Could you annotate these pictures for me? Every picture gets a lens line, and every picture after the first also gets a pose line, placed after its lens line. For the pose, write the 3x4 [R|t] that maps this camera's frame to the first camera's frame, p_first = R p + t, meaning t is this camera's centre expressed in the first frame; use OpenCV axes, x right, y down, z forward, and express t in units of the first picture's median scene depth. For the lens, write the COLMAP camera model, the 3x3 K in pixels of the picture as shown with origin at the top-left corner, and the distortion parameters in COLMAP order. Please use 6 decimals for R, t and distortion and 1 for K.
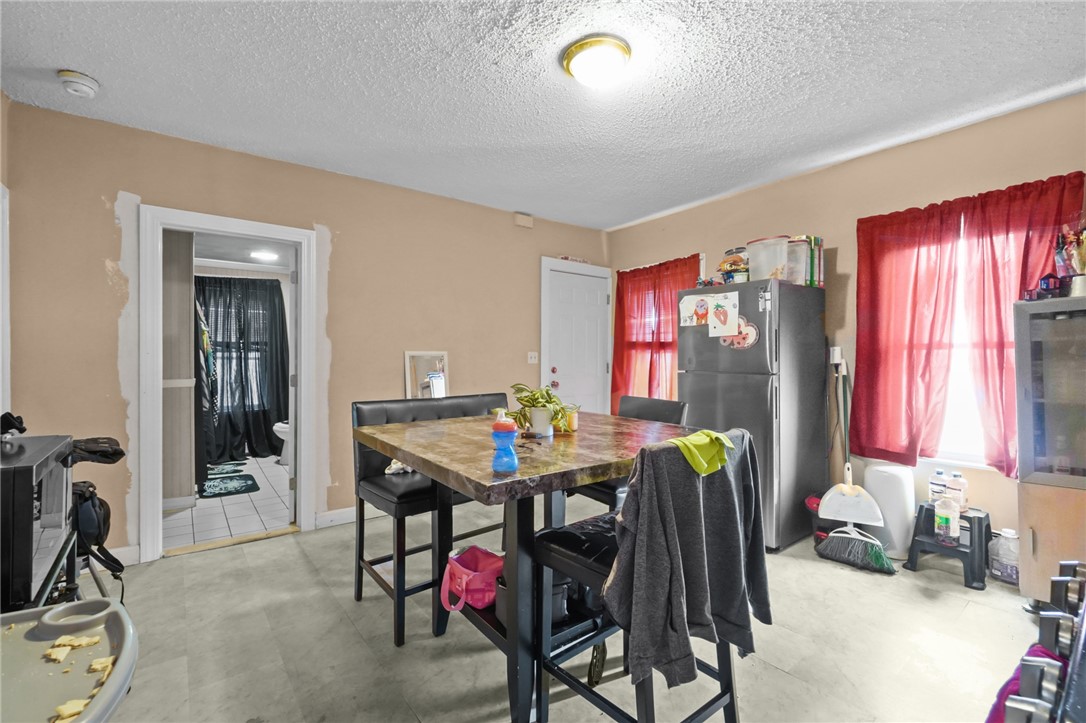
lens RADIAL K [[470.6, 0, 544.4], [0, 470.6, 352.8], [0, 0, 1]] dist [-0.002738, -0.000680]
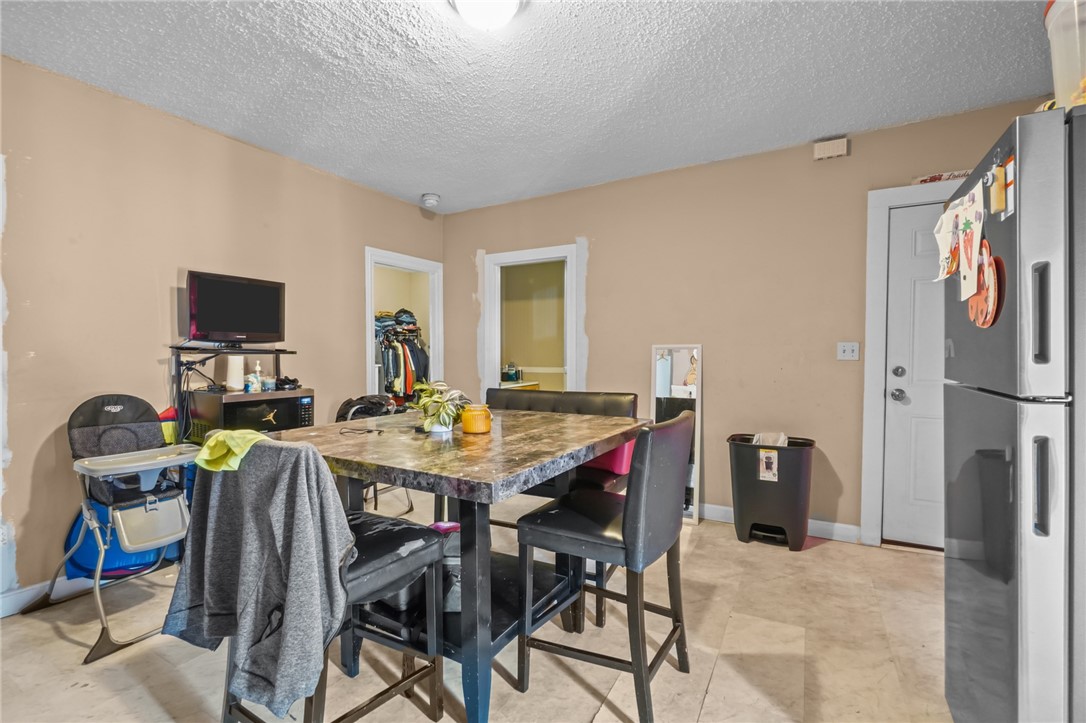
lens RADIAL K [[477.4, 0, 544.3], [0, 477.4, 355.5], [0, 0, 1]] dist [-0.002613, -0.001545]
pose [[0.378605, 0.006466, -0.925536, 0.786356], [0.014539, 0.999811, 0.012933, 0.003539], [0.925444, -0.018353, 0.378440, 0.641551]]
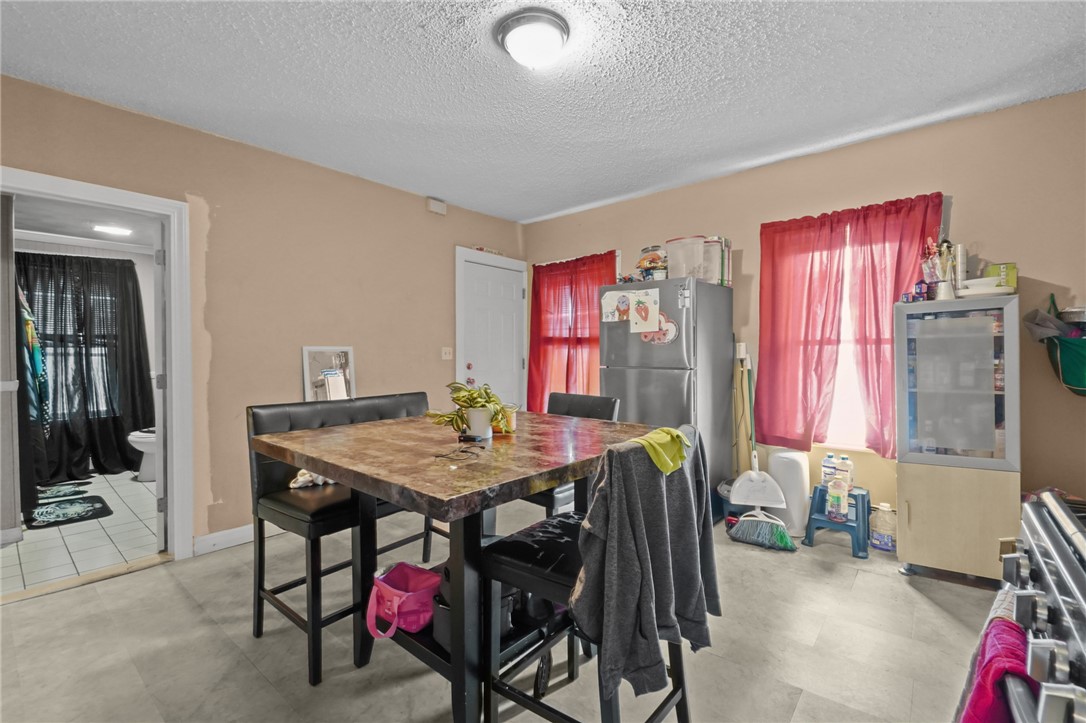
lens RADIAL K [[477.4, 0, 544.3], [0, 477.4, 355.5], [0, 0, 1]] dist [-0.002613, -0.001545]
pose [[0.978199, -0.002841, 0.207652, -0.059270], [-0.000430, 0.999877, 0.015707, -0.000699], [-0.207671, -0.015454, 0.978077, 0.045124]]
